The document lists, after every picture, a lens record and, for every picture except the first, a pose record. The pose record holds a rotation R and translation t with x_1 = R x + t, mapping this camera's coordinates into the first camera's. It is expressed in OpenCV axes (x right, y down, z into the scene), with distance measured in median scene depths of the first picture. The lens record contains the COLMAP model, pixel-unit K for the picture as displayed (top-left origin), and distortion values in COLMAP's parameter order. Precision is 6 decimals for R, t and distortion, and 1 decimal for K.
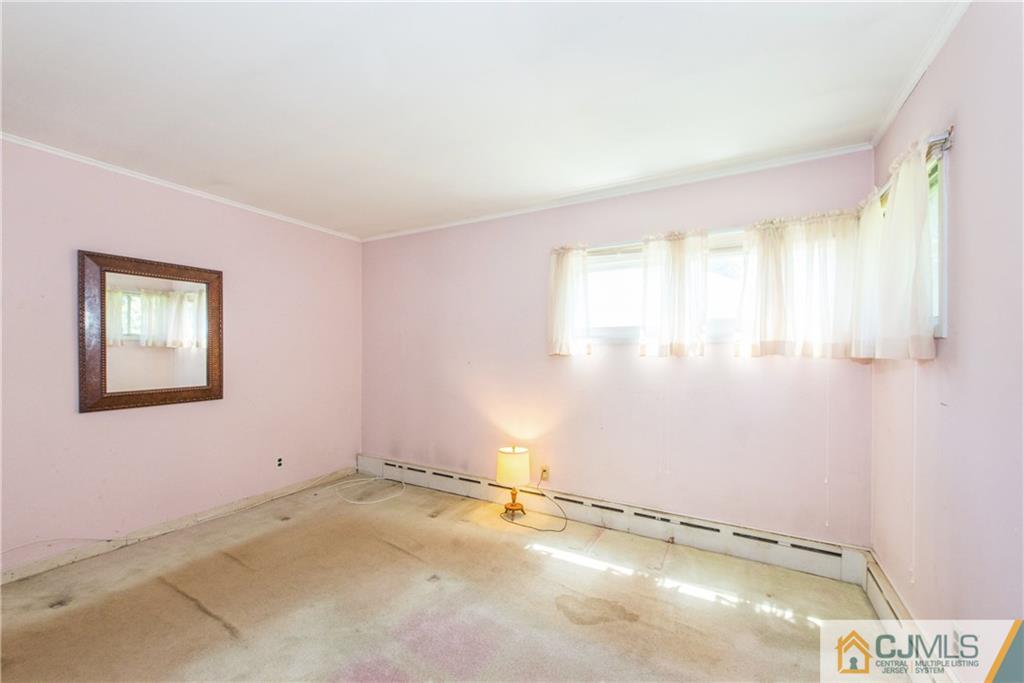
lens RADIAL K [[400.7, 0, 510.0], [0, 400.7, 343.6], [0, 0, 1]] dist [0.001373, -0.000157]
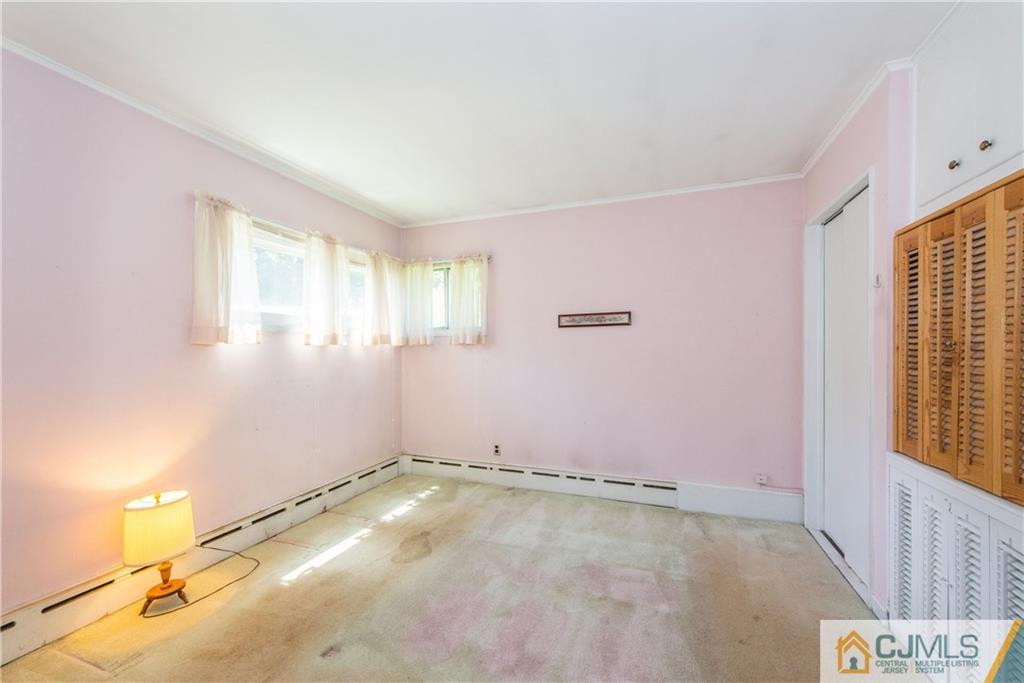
lens RADIAL K [[400.7, 0, 510.0], [0, 400.7, 343.6], [0, 0, 1]] dist [0.001373, -0.000157]
pose [[-0.138461, 0.005143, 0.990355, -0.783125], [-0.014930, 0.999862, -0.007280, 0.027246], [-0.990255, -0.015794, -0.138365, 0.650741]]
